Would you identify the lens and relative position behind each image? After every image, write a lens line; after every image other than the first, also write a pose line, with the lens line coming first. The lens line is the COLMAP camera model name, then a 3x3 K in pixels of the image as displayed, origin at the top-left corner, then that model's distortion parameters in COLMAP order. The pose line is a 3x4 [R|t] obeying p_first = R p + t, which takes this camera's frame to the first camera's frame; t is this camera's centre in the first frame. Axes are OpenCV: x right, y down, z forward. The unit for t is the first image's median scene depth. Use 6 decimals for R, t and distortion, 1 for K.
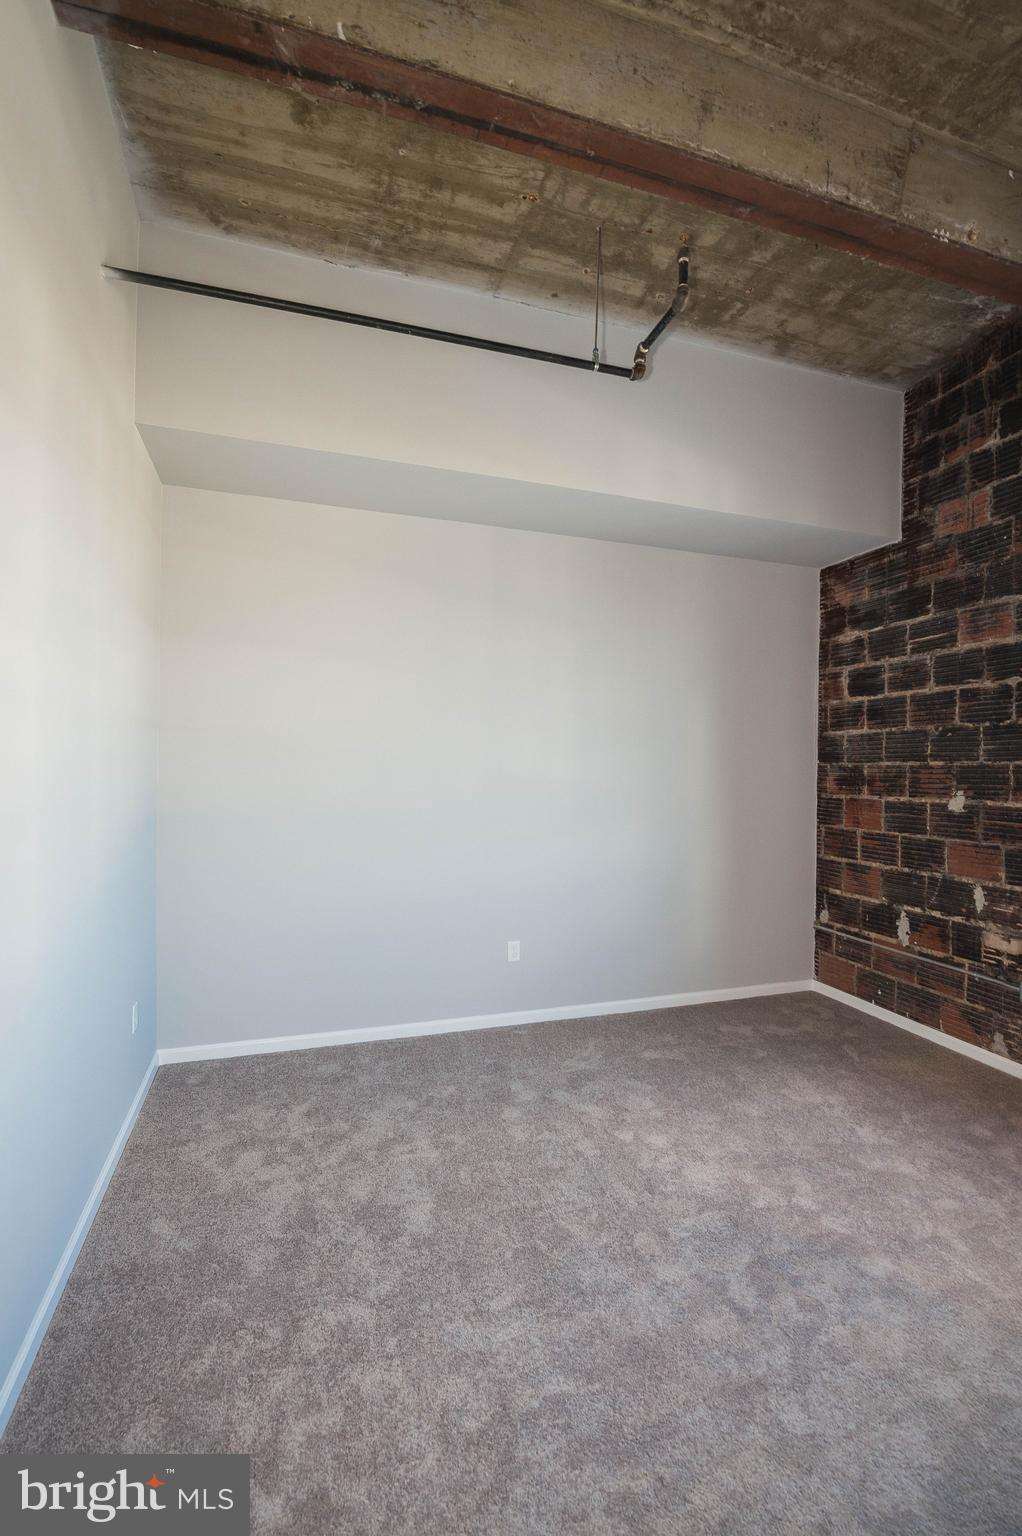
lens RADIAL K [[677.2, 0, 511.0], [0, 677.2, 768.0], [0, 0, 1]] dist [-0.019601, -0.000622]
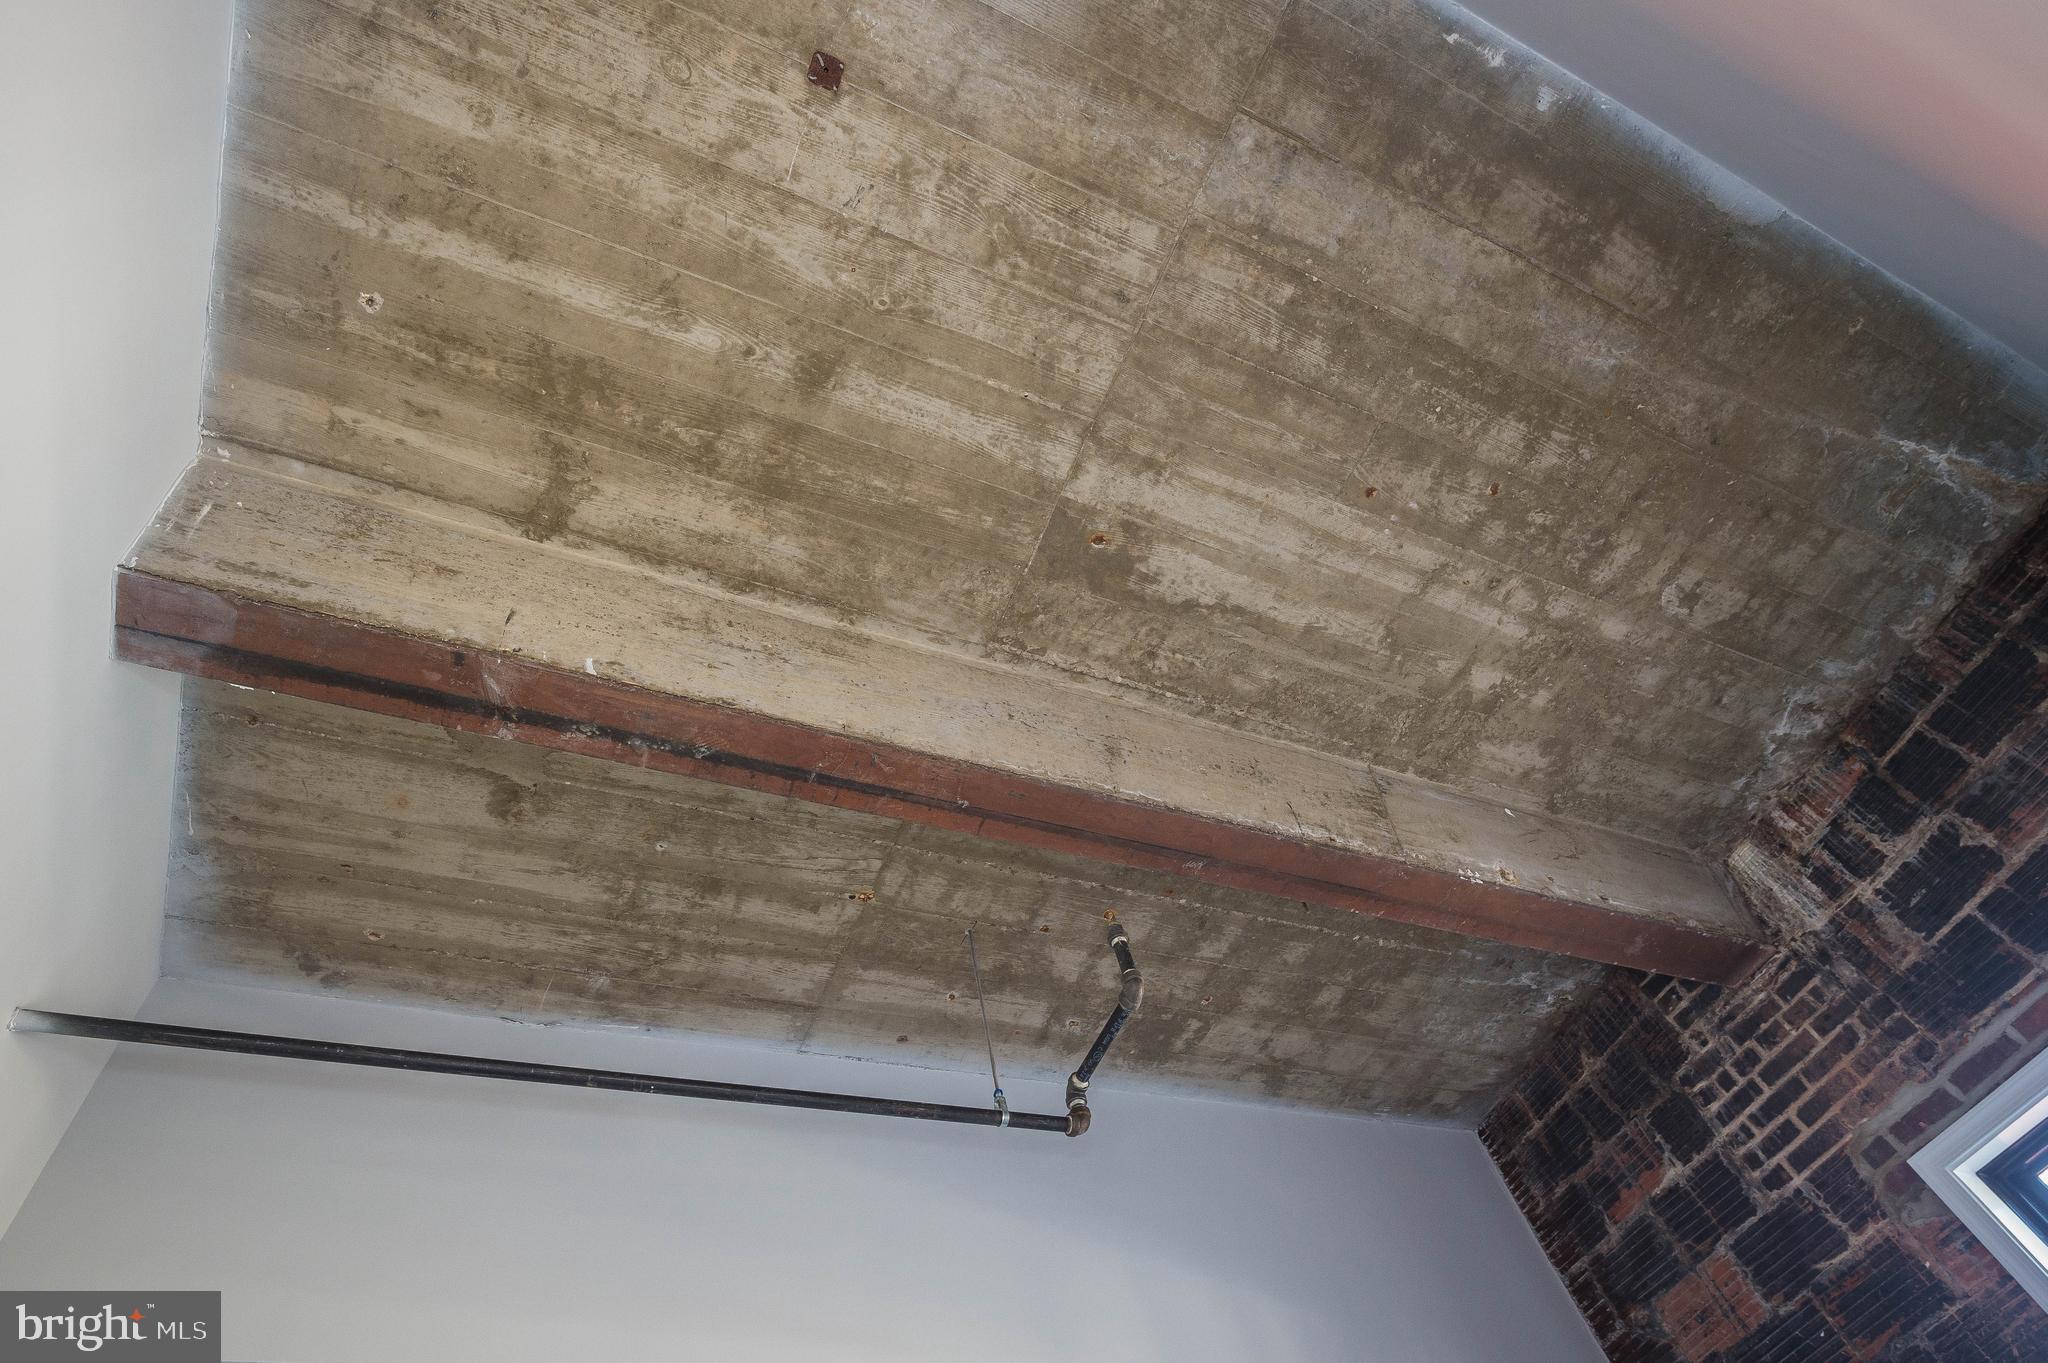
lens RADIAL K [[1100.5, 0, 1022.0], [0, 1100.5, 685.6], [0, 0, 1]] dist [-0.003385, -0.002982]
pose [[0.975445, -0.024151, 0.218913, -0.045668], [0.196919, 0.540791, -0.817782, -0.056796], [-0.098636, 0.840810, 0.532268, 0.232451]]
